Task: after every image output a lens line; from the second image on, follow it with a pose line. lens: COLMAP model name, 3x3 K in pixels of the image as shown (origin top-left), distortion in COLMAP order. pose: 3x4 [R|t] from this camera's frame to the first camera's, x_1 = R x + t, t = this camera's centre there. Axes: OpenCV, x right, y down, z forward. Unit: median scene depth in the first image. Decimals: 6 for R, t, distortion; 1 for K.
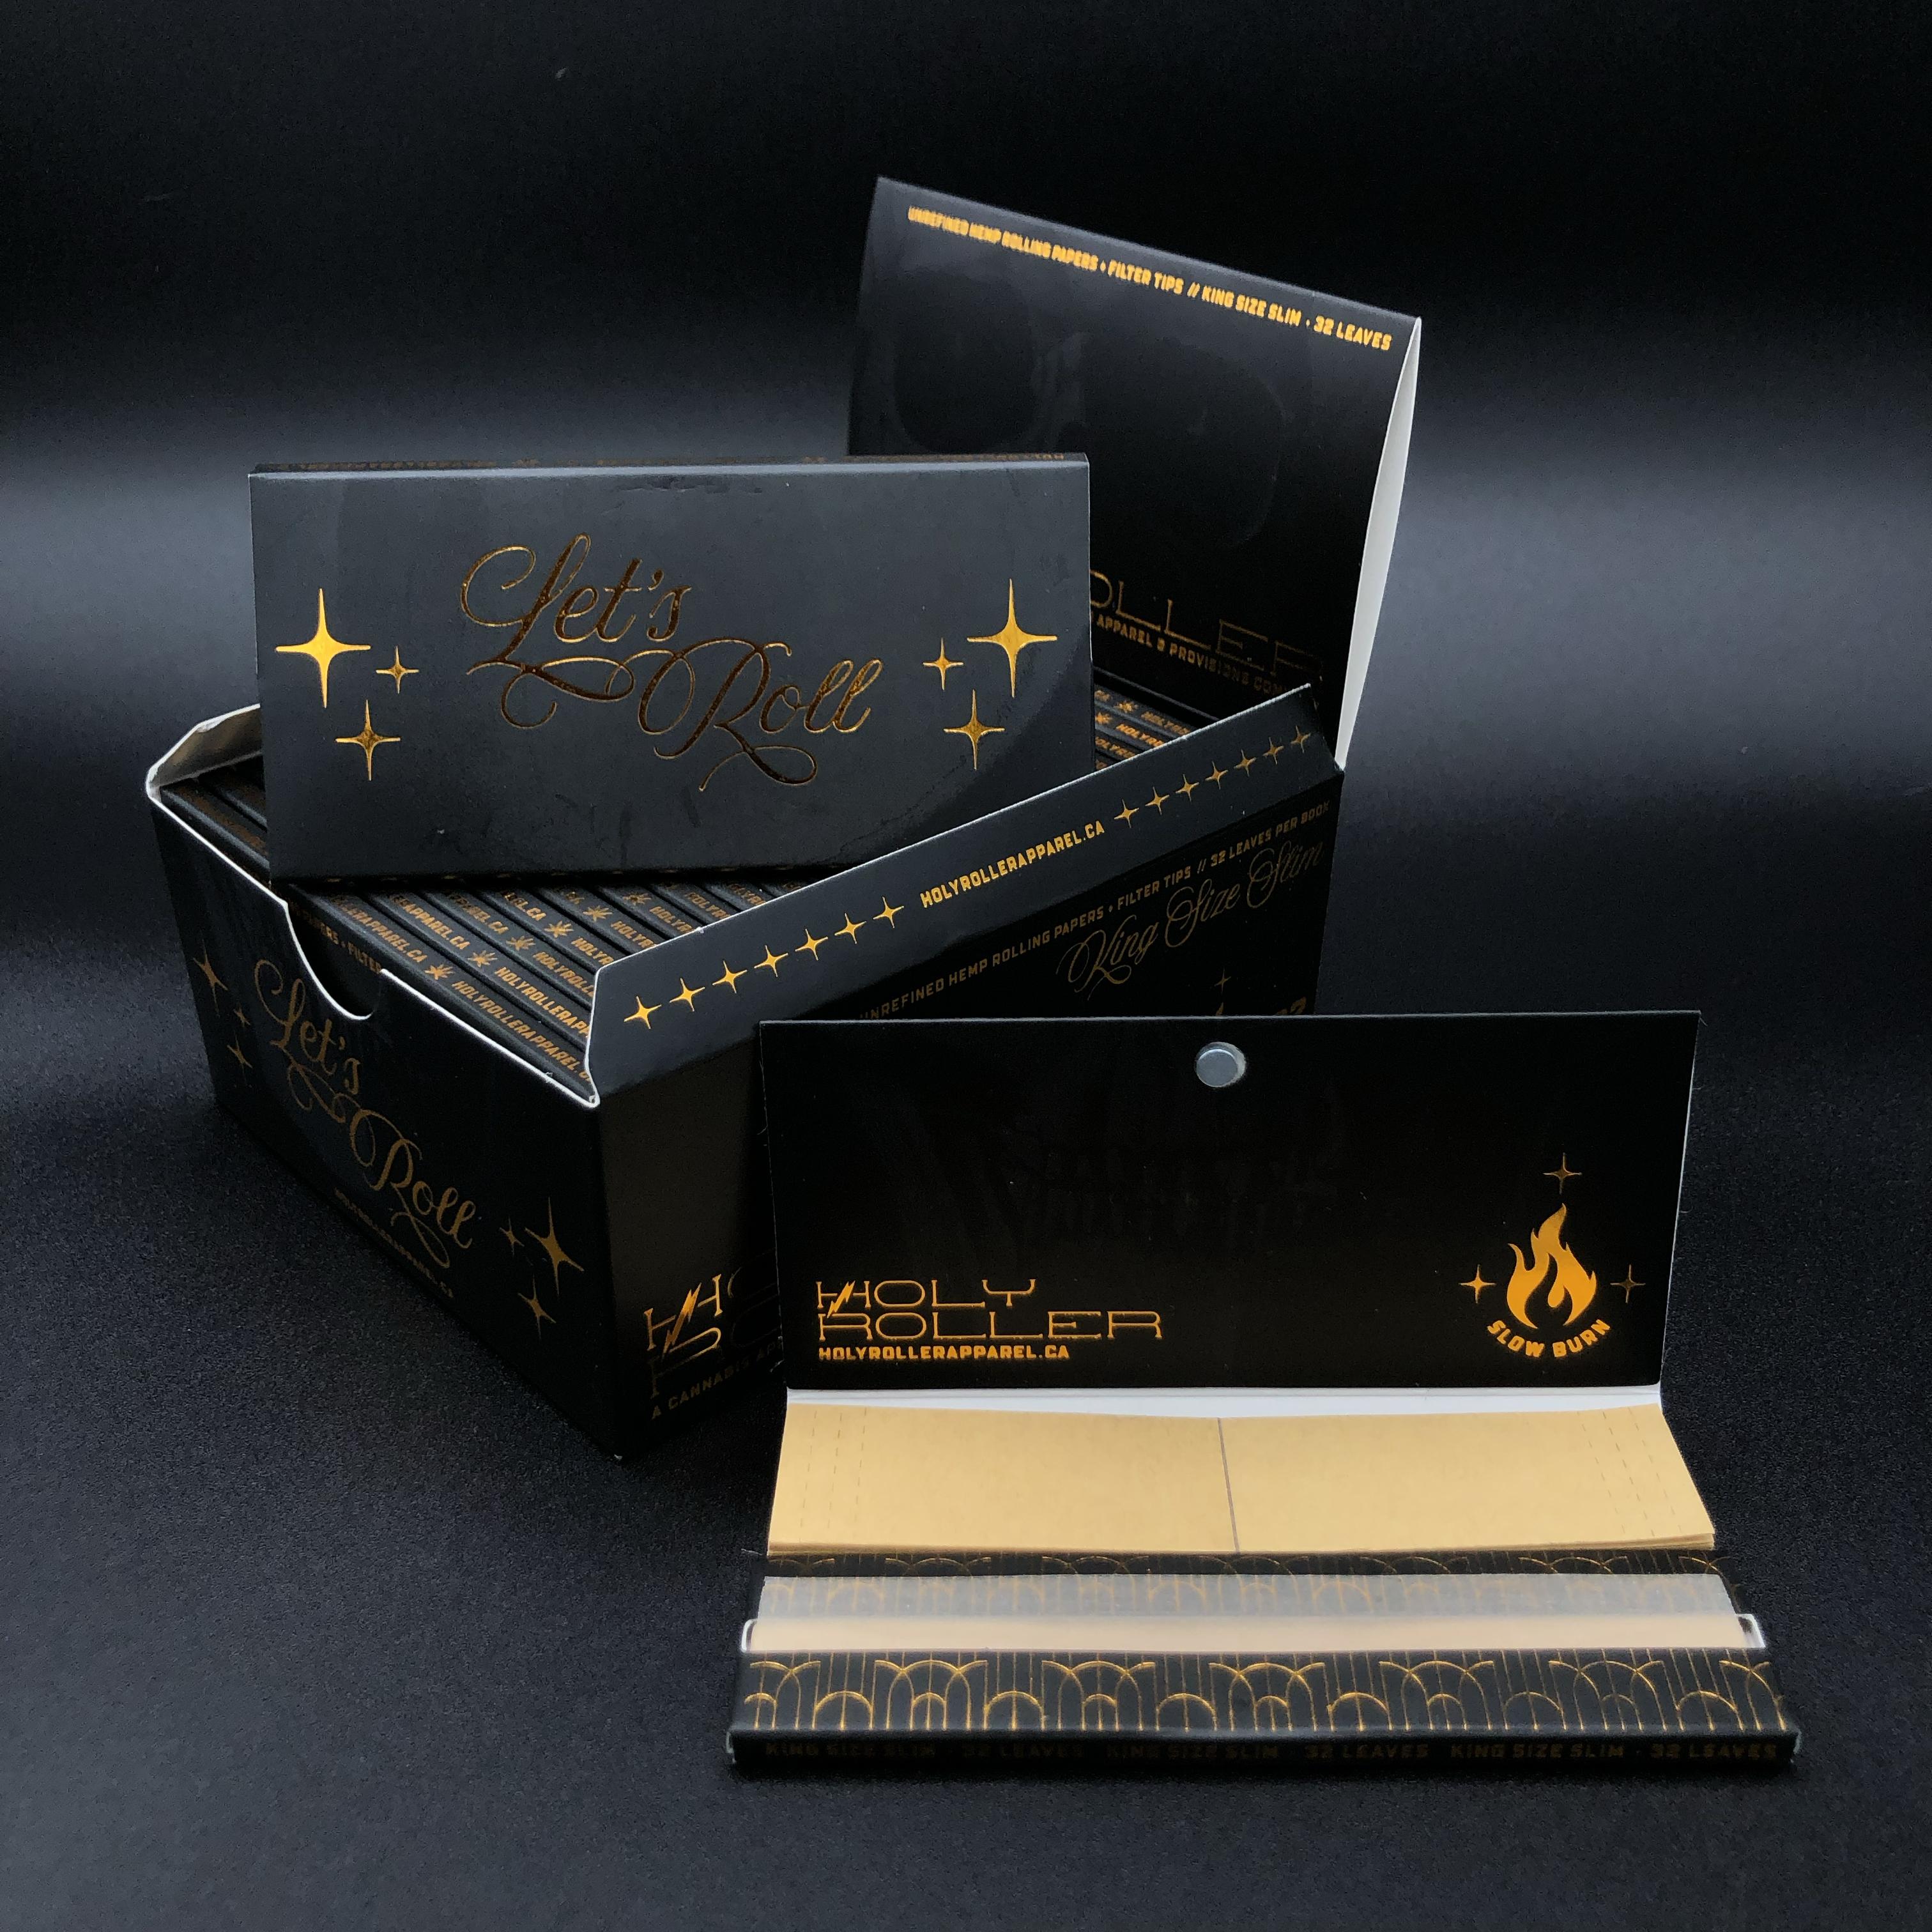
lens RADIAL K [[2126.1, 0, 968.2], [0, 2126.1, 959.7], [0, 0, 1]] dist [-0.004898, 0.012989]
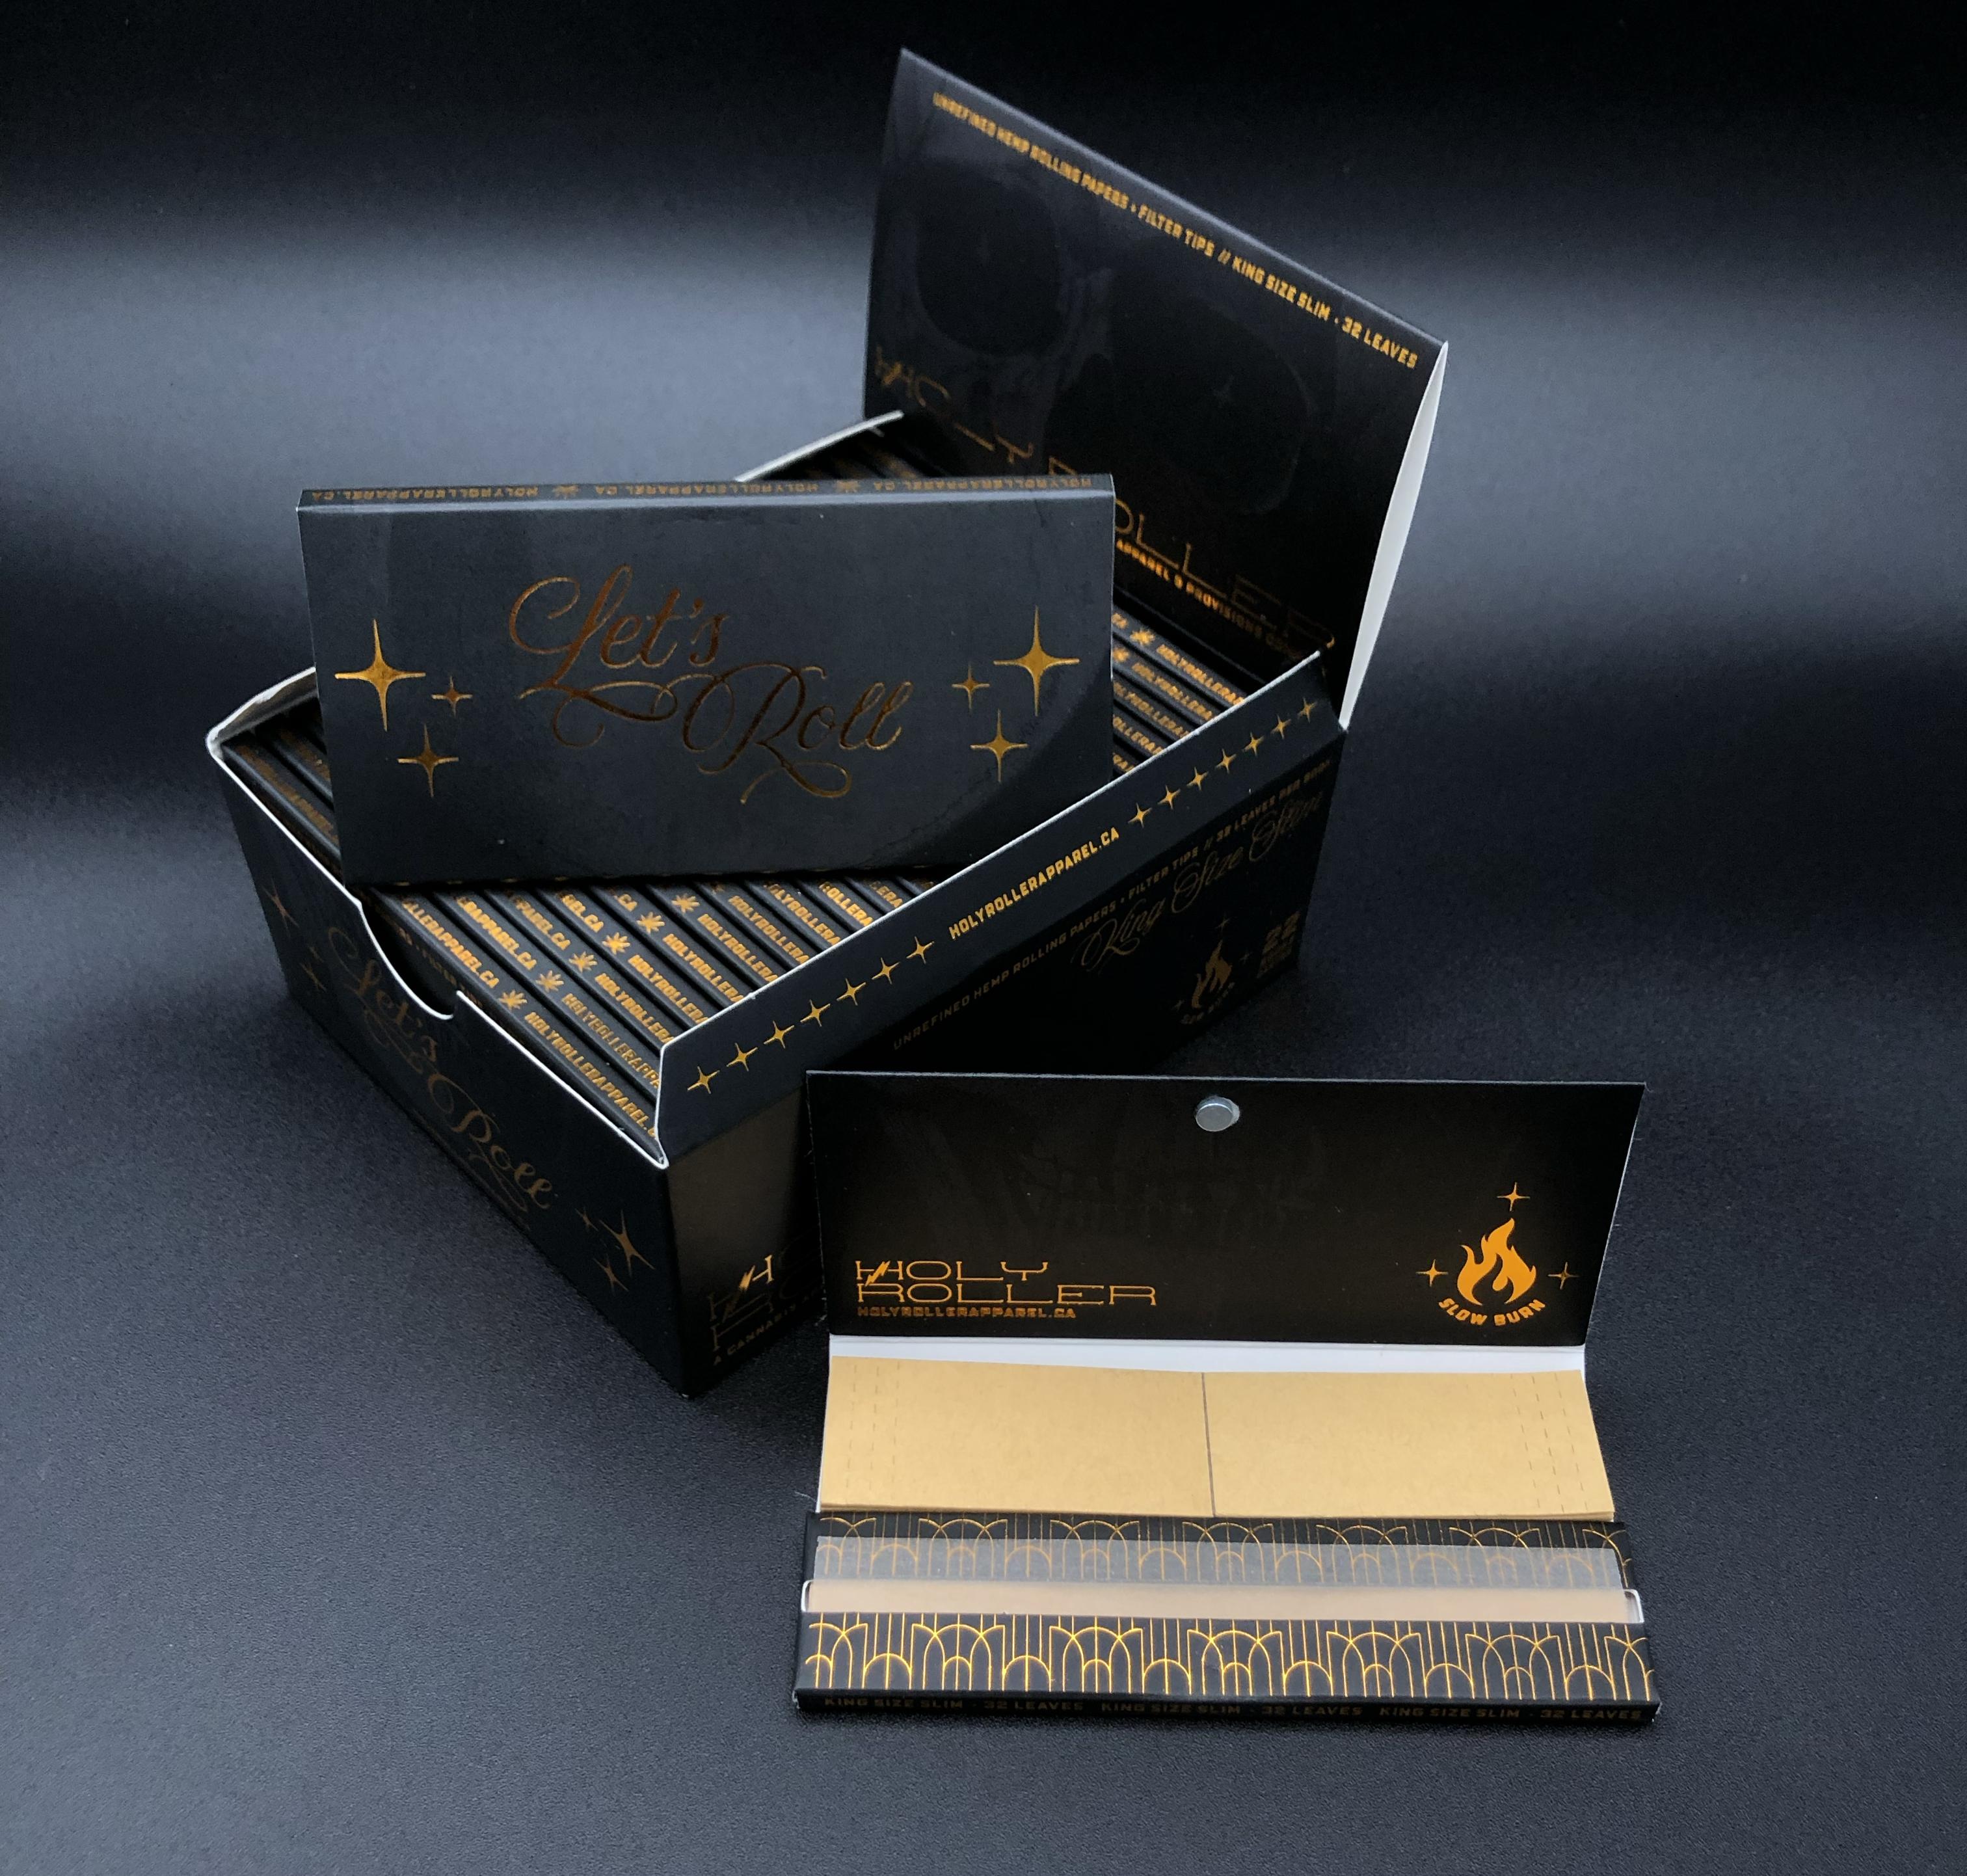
lens RADIAL K [[2167.3, 0, 983.5], [0, 2167.3, 938.0], [0, 0, 1]] dist [0.003463, 0.029350]
pose [[0.999863, 0.008643, 0.014103, -0.020388], [-0.012261, 0.959573, 0.281193, -0.335669], [-0.011103, -0.281328, 0.959547, -0.067733]]
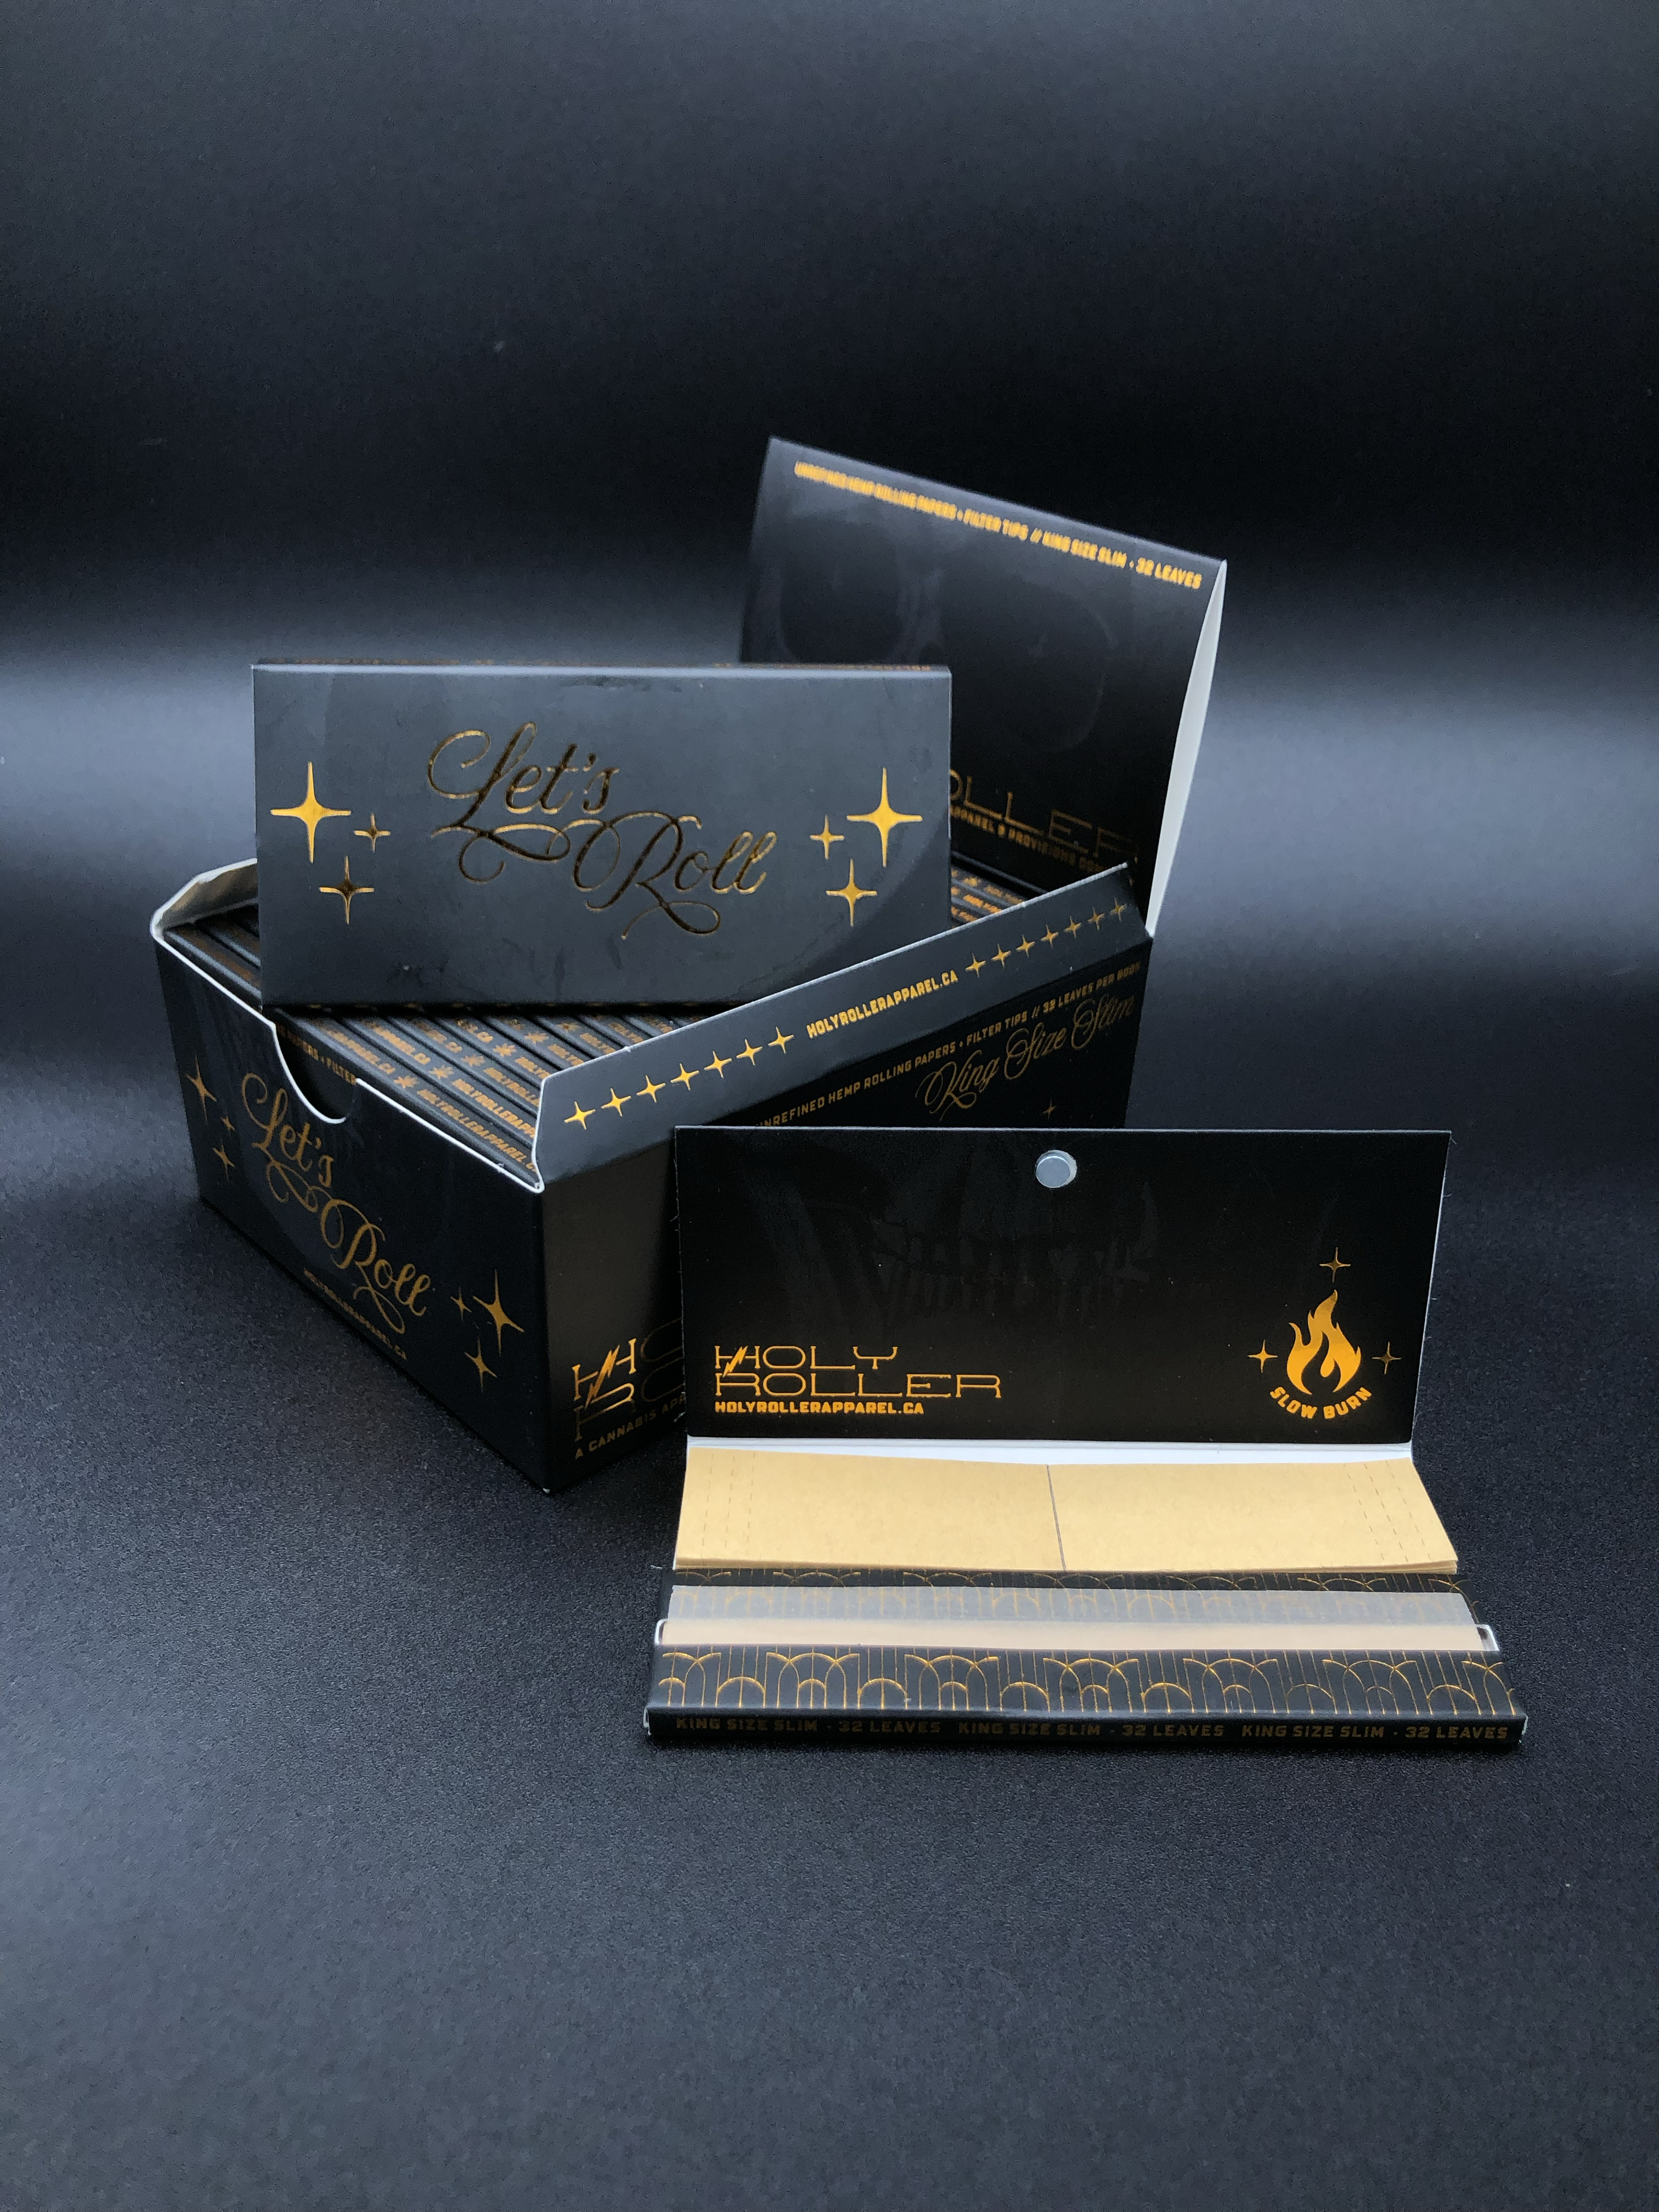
lens RADIAL K [[1830.6, 0, 829.5], [0, 1830.6, 1106.0], [0, 0, 1]] dist [0.002894, -0.012478]
pose [[0.999603, 0.019161, 0.020636, -0.030125], [-0.018901, 0.999741, -0.012701, 0.027176], [-0.020874, 0.012306, 0.999706, -0.036838]]
